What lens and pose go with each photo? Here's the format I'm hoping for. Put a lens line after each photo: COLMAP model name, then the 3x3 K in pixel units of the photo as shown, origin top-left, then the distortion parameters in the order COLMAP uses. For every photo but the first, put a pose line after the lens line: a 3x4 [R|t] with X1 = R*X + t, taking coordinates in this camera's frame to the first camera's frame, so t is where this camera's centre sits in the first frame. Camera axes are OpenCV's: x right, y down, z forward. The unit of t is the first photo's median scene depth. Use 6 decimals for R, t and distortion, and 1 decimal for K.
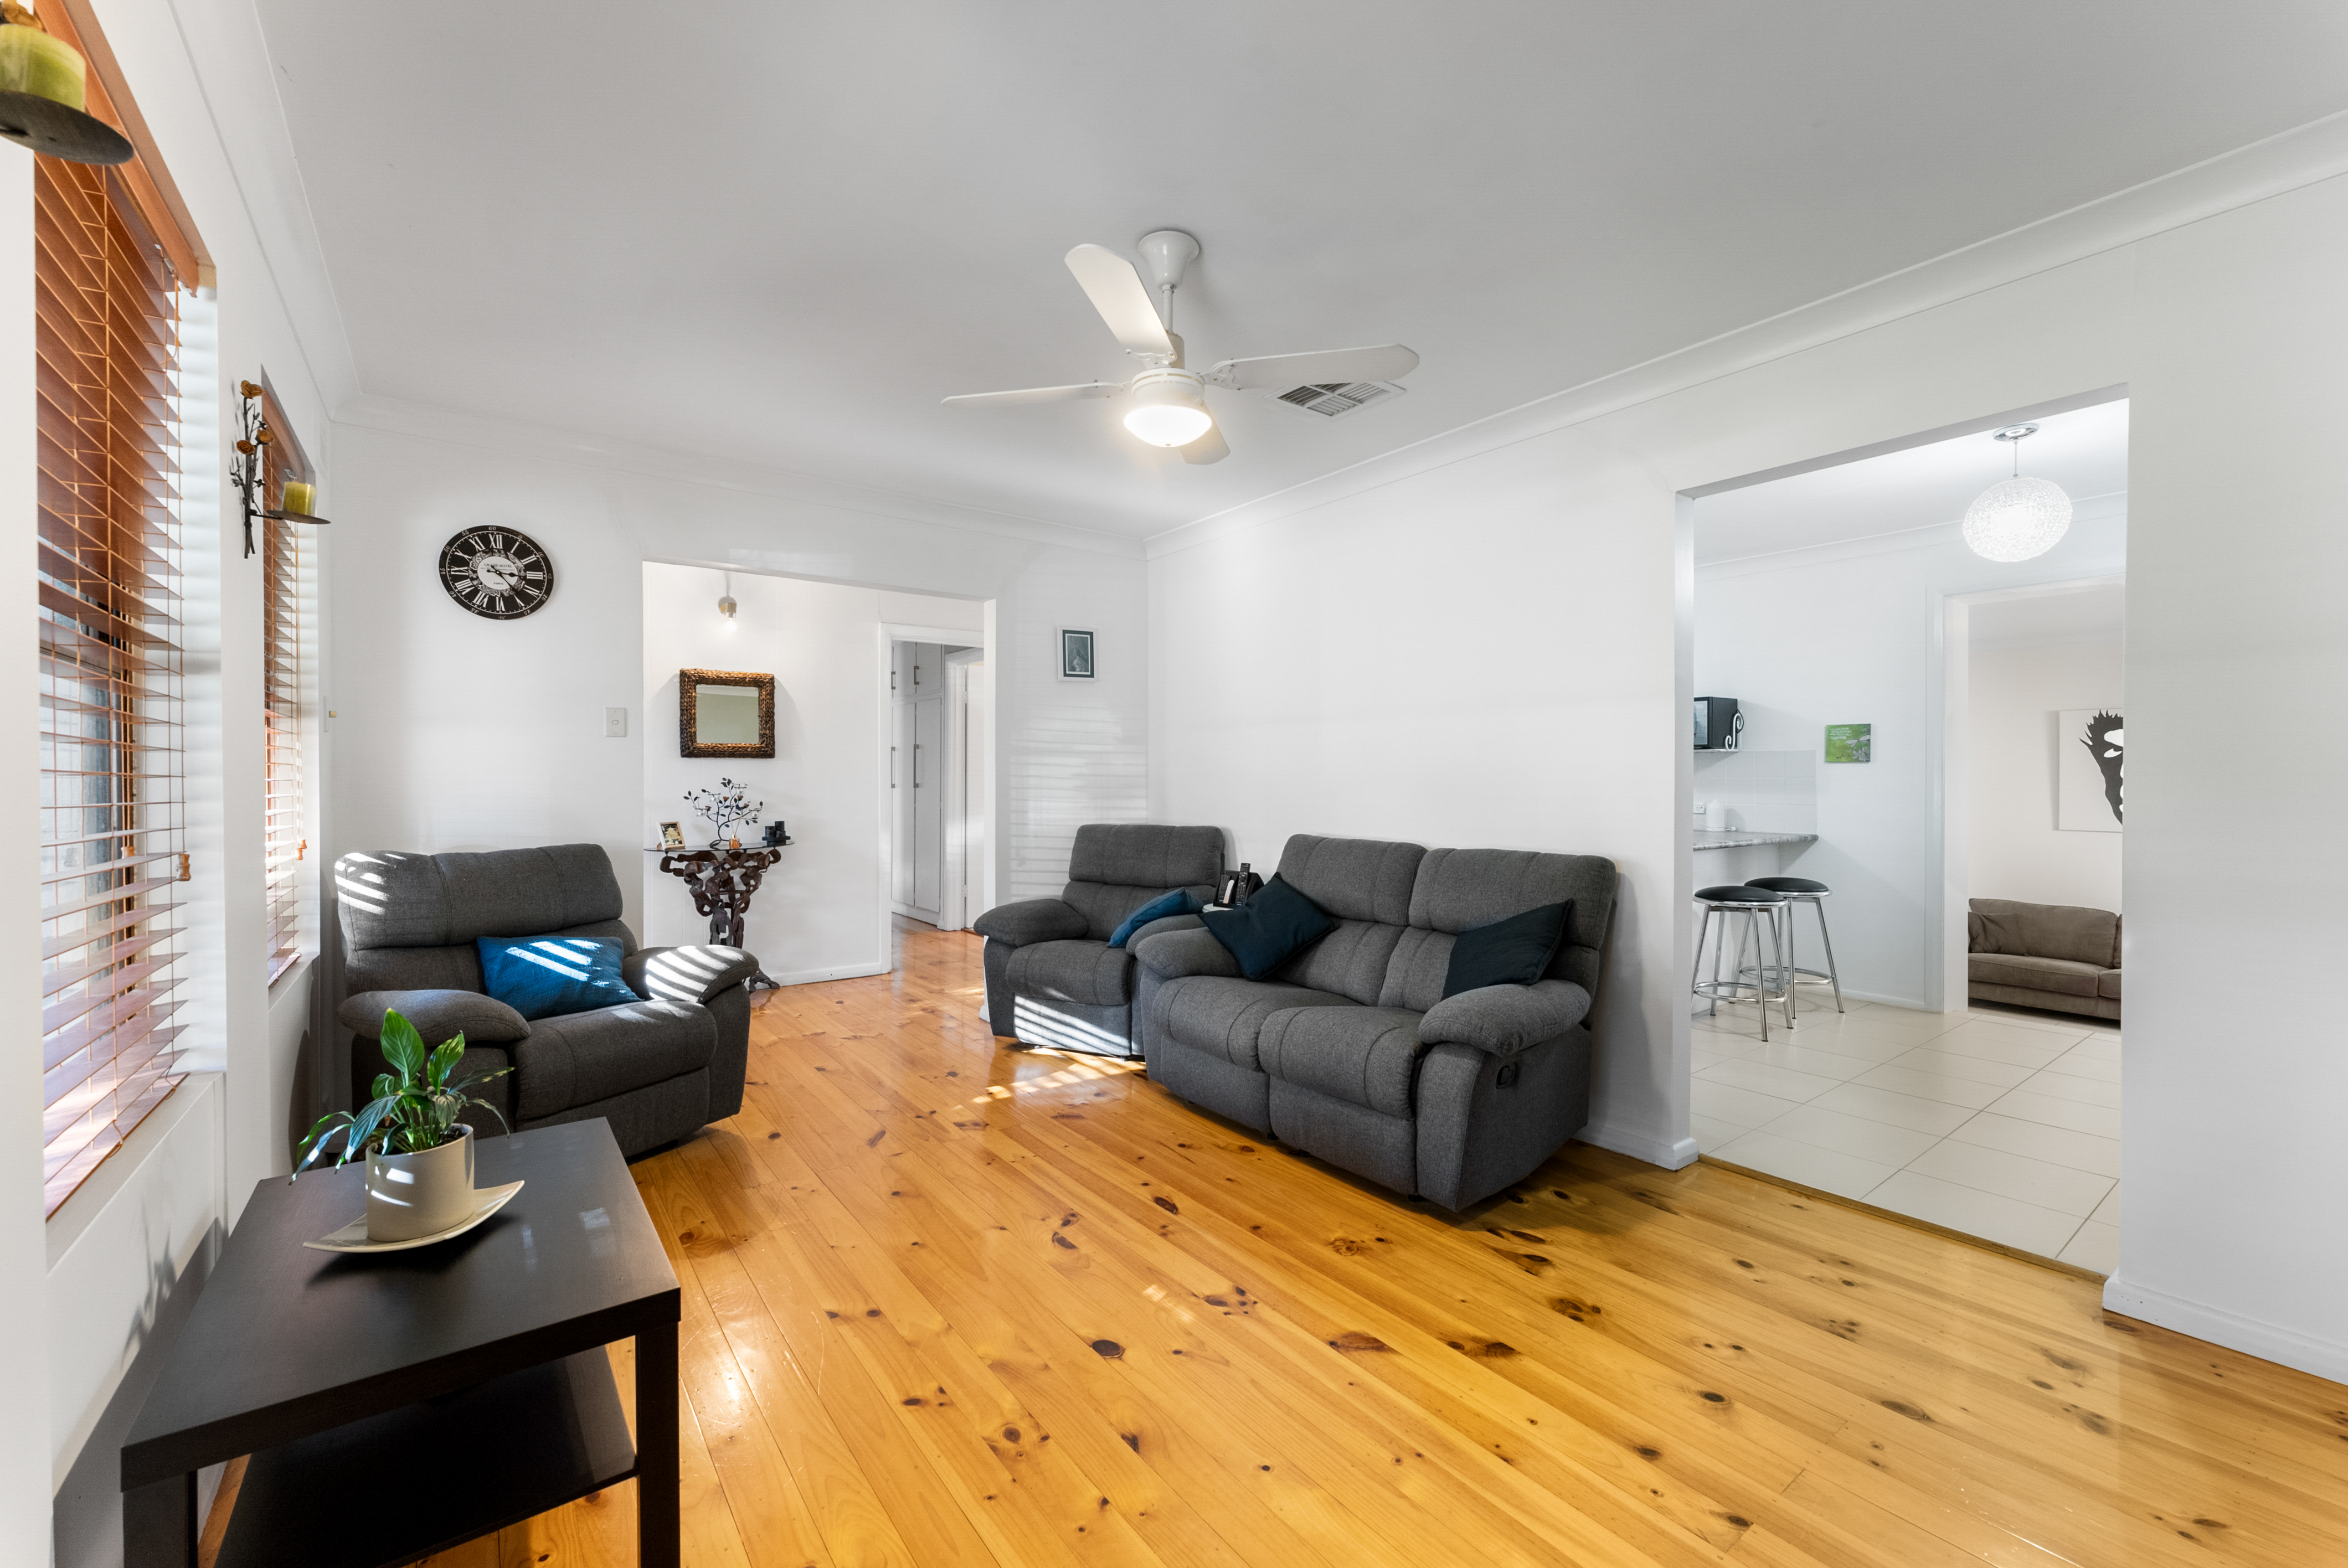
lens RADIAL K [[945.6, 0, 1179.6], [0, 945.6, 788.7], [0, 0, 1]] dist [0.001453, 0.000102]
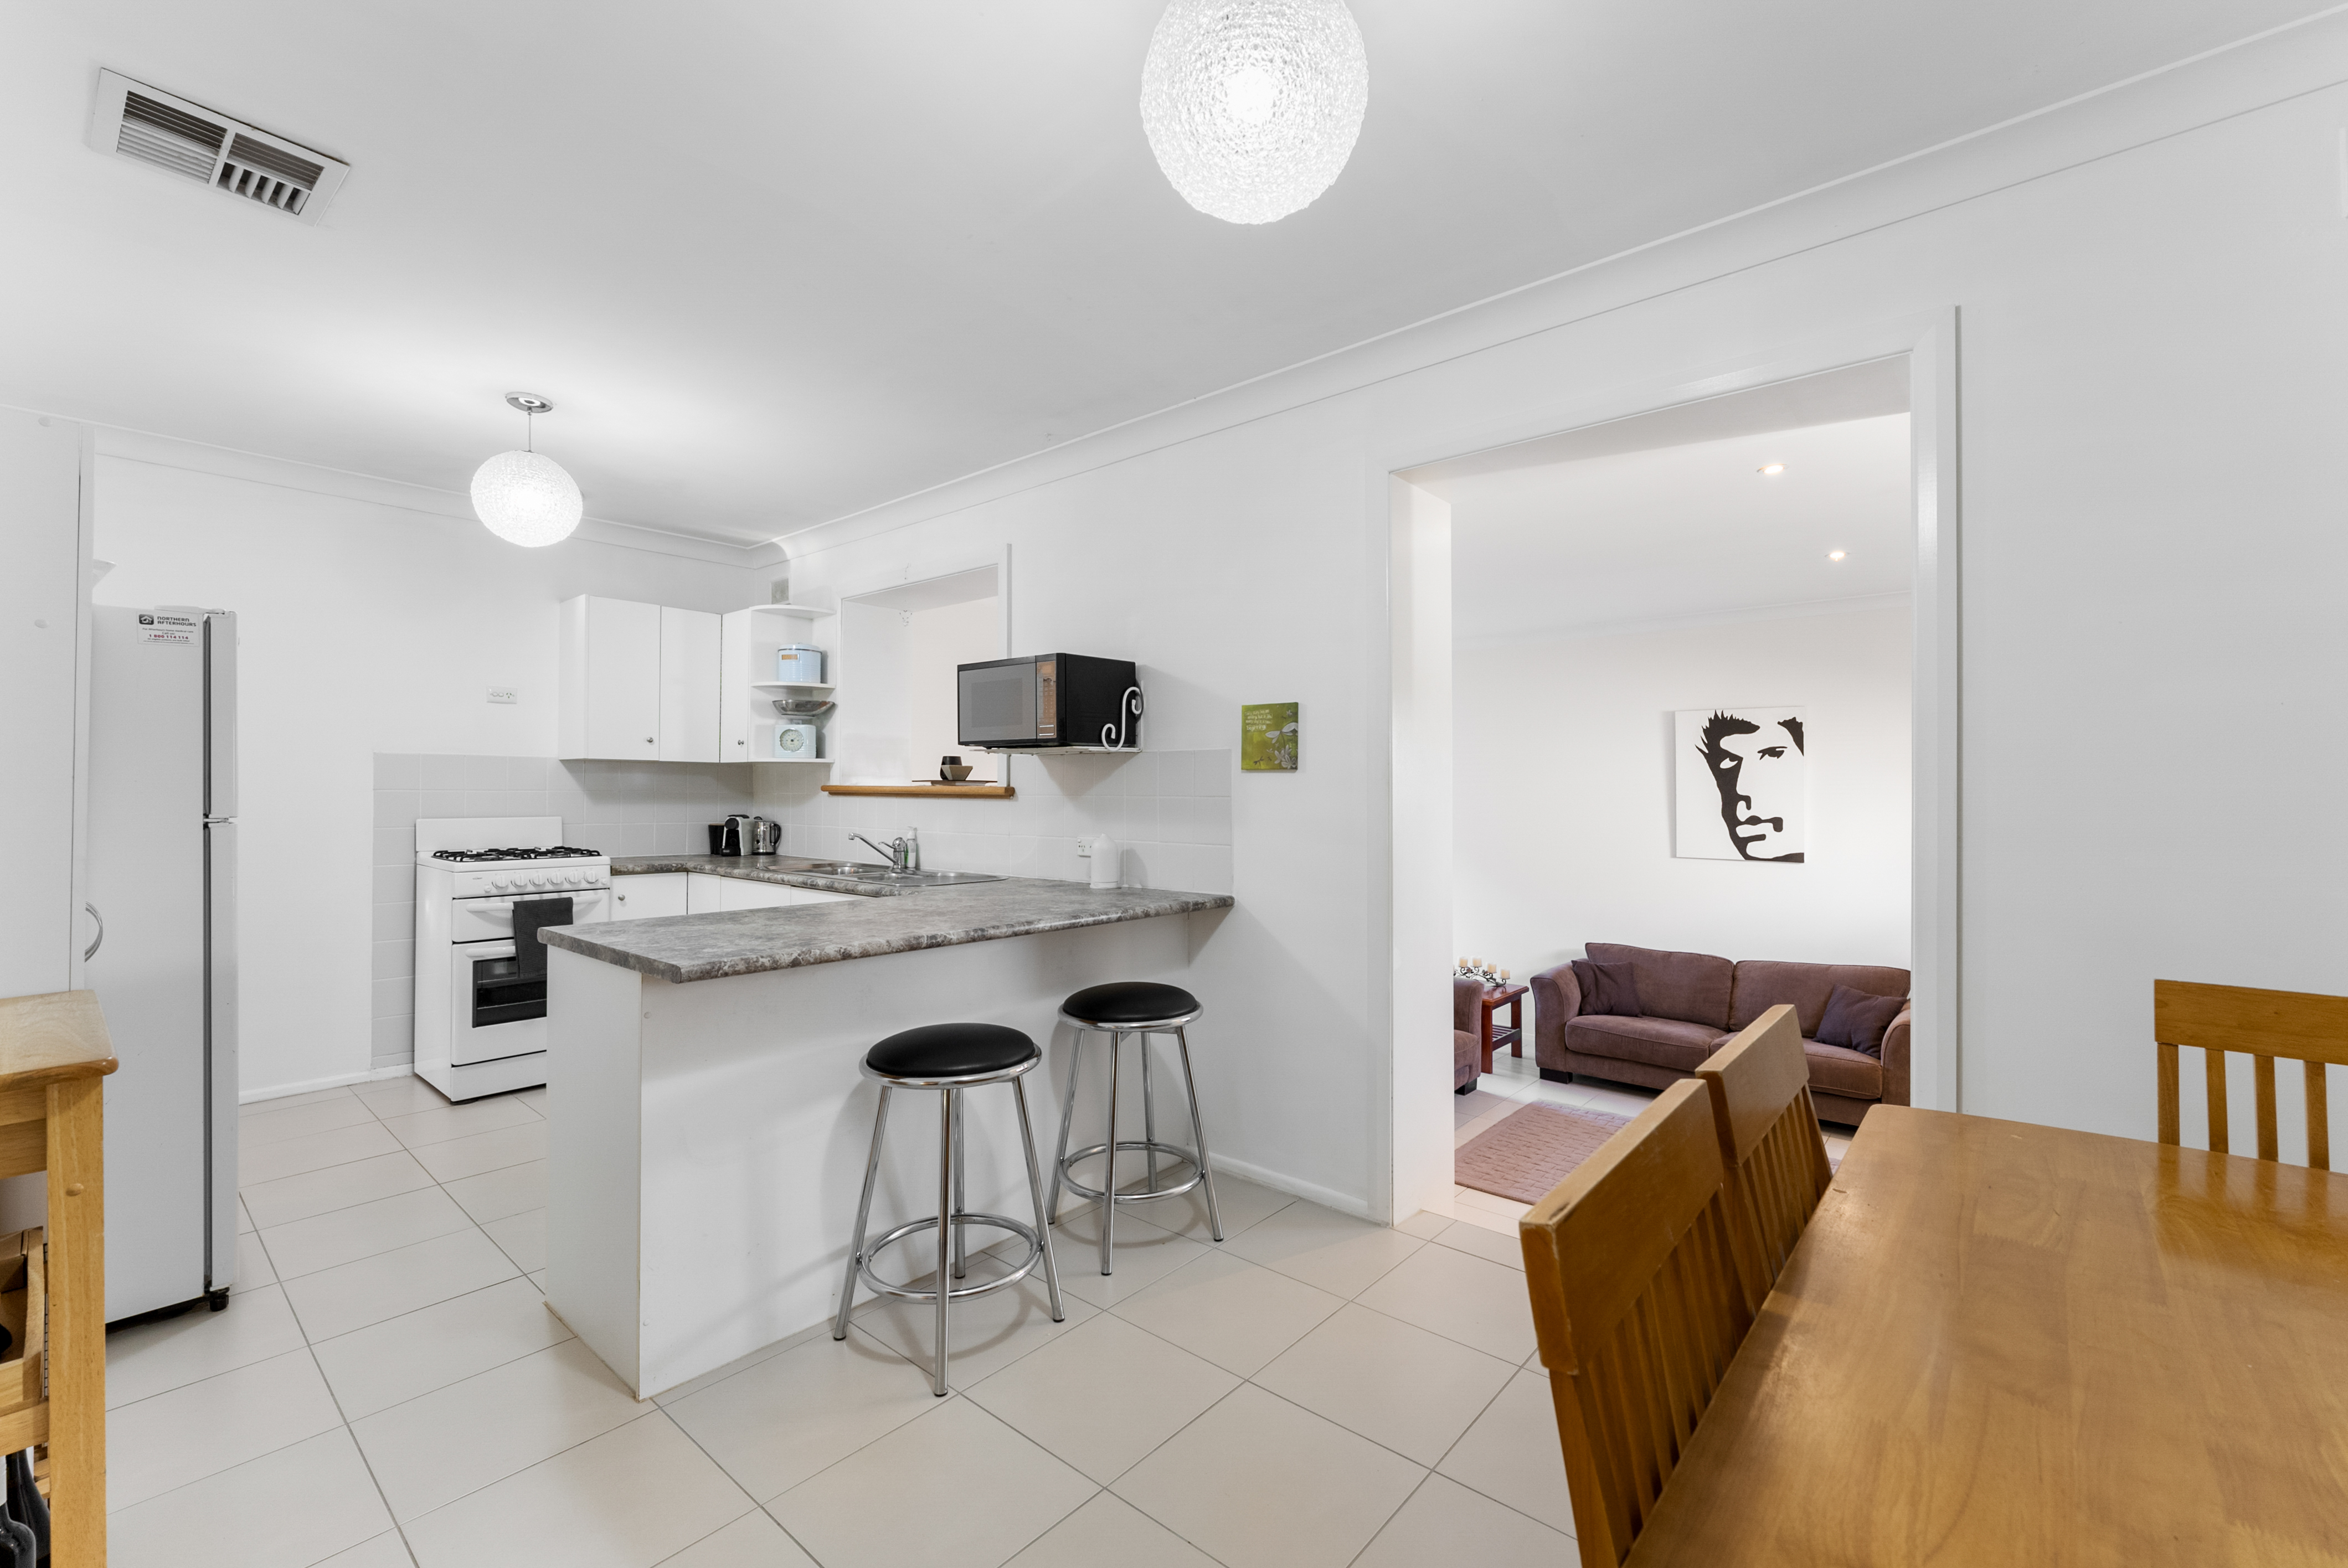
lens RADIAL K [[970.7, 0, 1174.0], [0, 970.7, 784.0], [0, 0, 1]] dist [-0.001922, -0.000061]
pose [[0.976983, 0.001689, 0.213311, 0.474971], [0.001919, 0.999859, -0.016708, -0.009015], [-0.213309, 0.016733, 0.976842, 0.398626]]
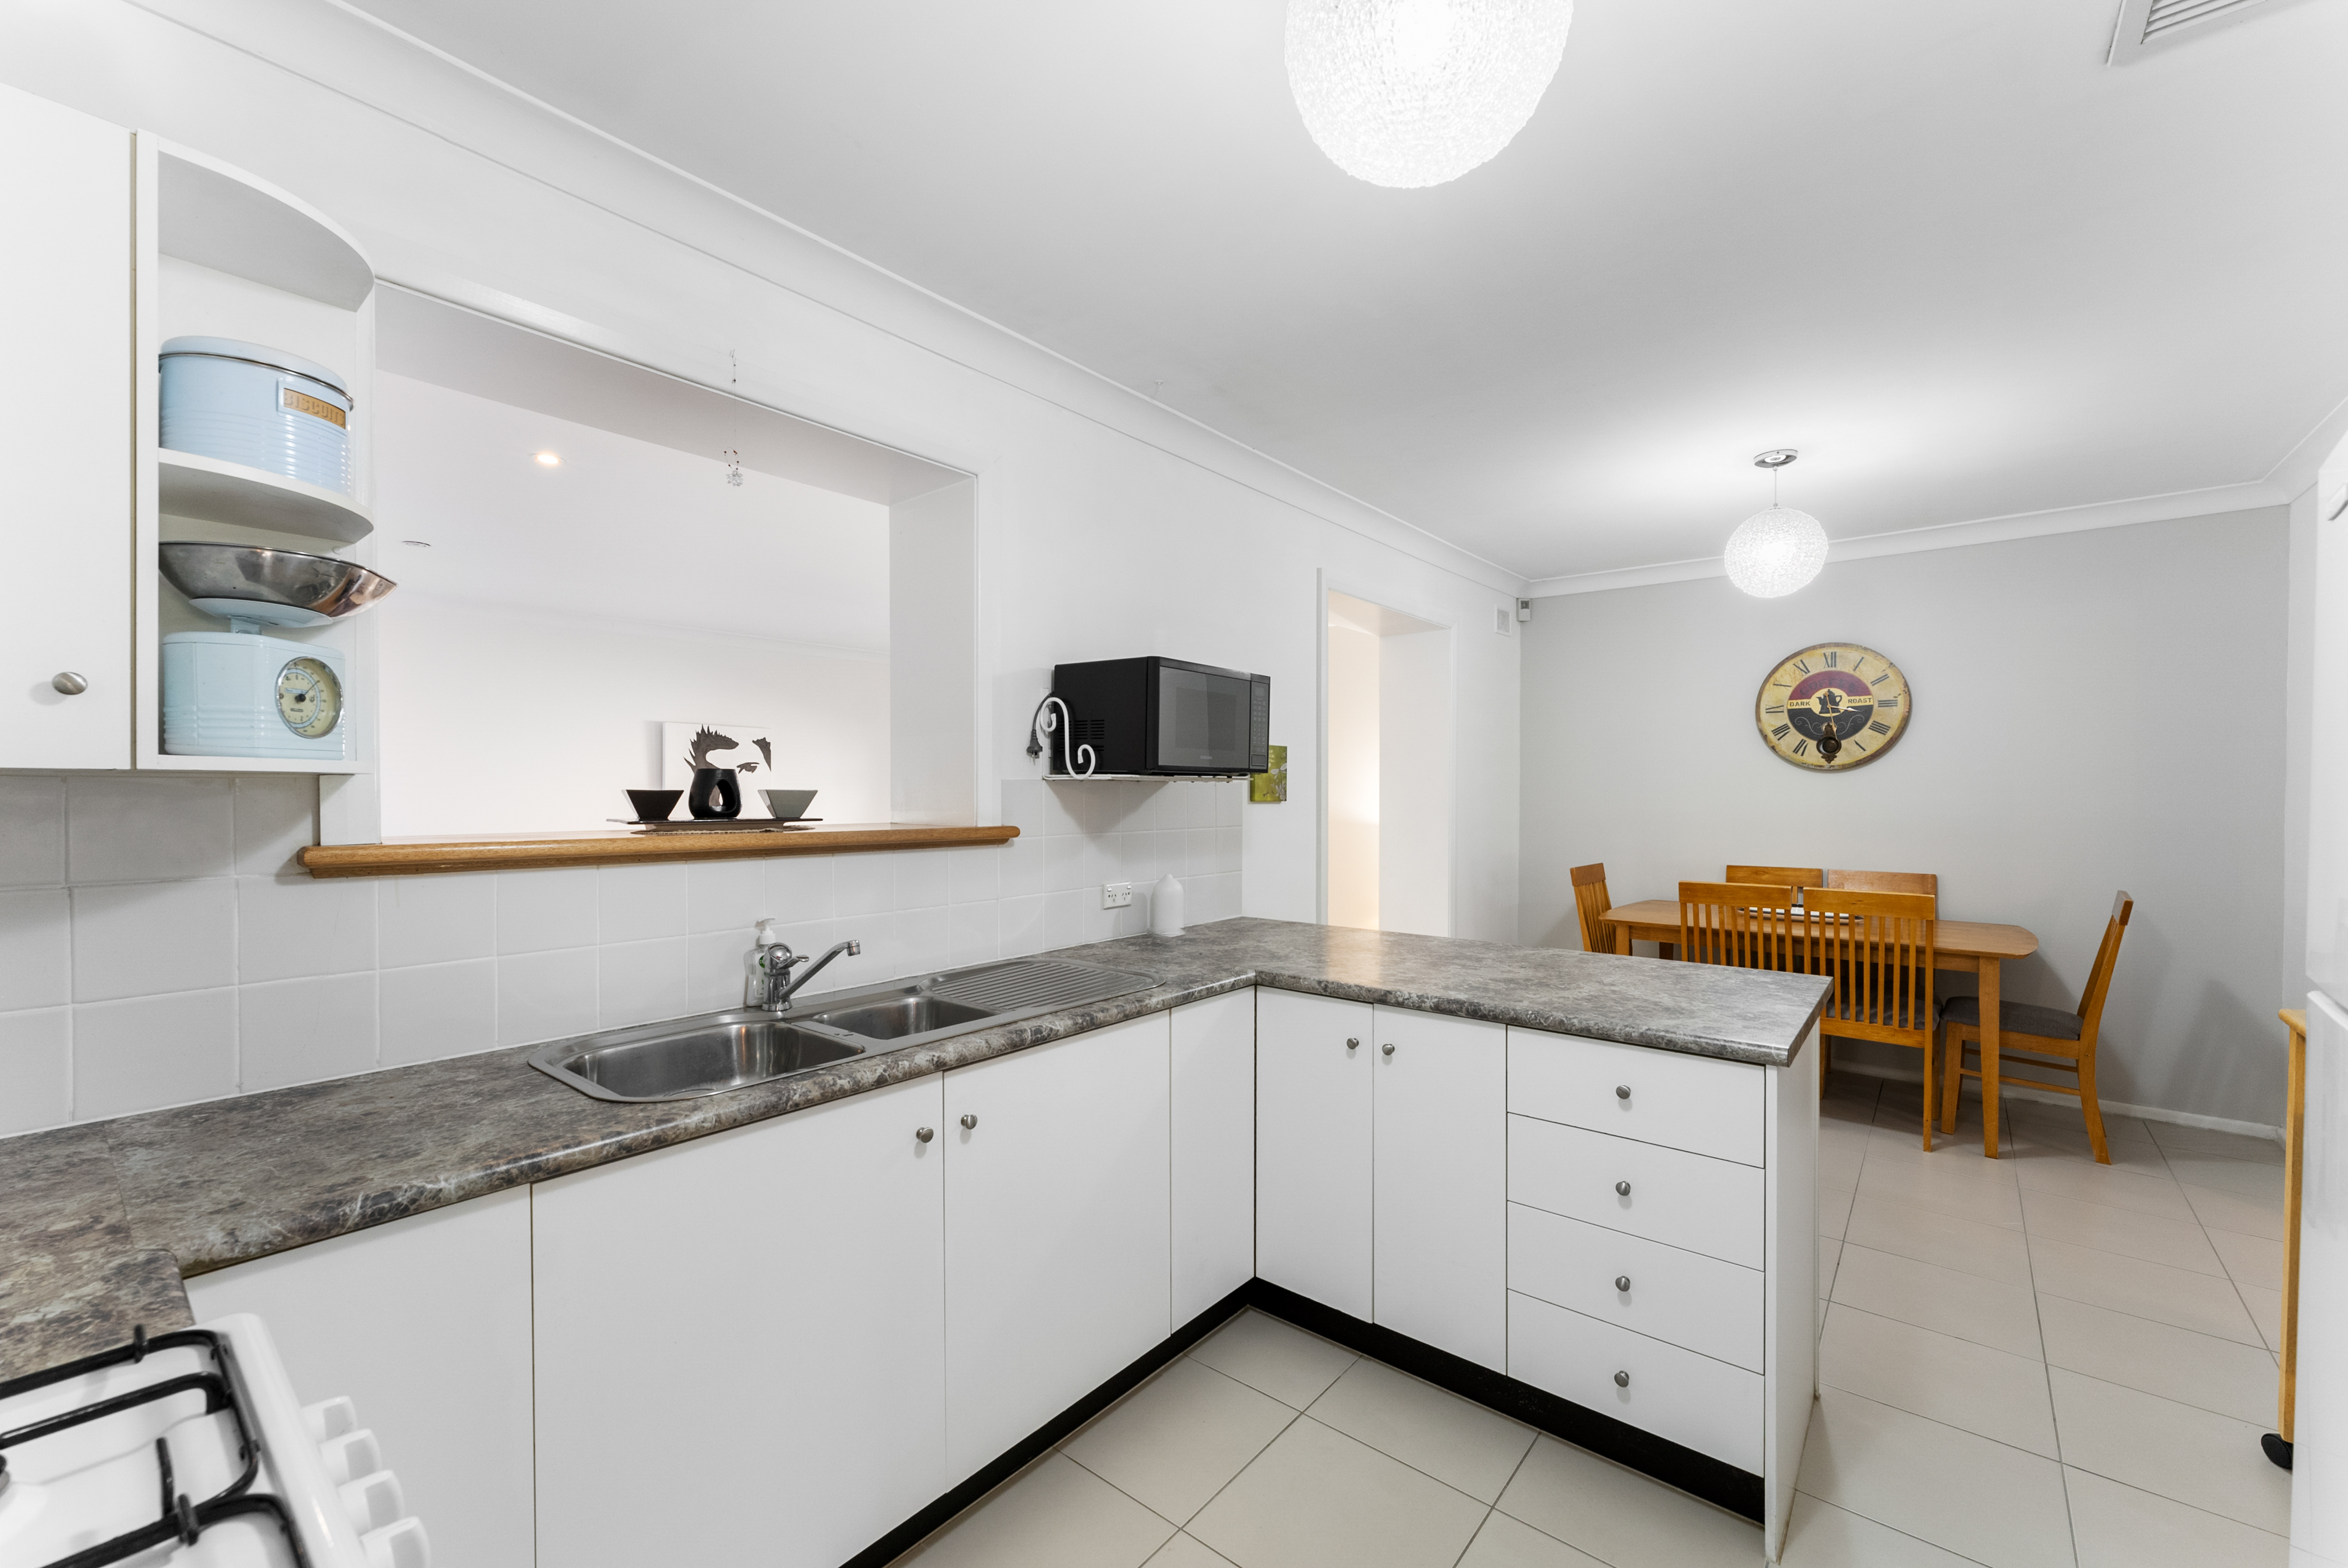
lens RADIAL K [[945.6, 0, 1179.6], [0, 945.6, 788.7], [0, 0, 1]] dist [0.001453, 0.000102]
pose [[-0.238186, -0.002871, 0.971215, 0.064931], [0.008263, 0.999953, 0.004982, -0.037068], [-0.971184, 0.009212, -0.238151, 1.106139]]
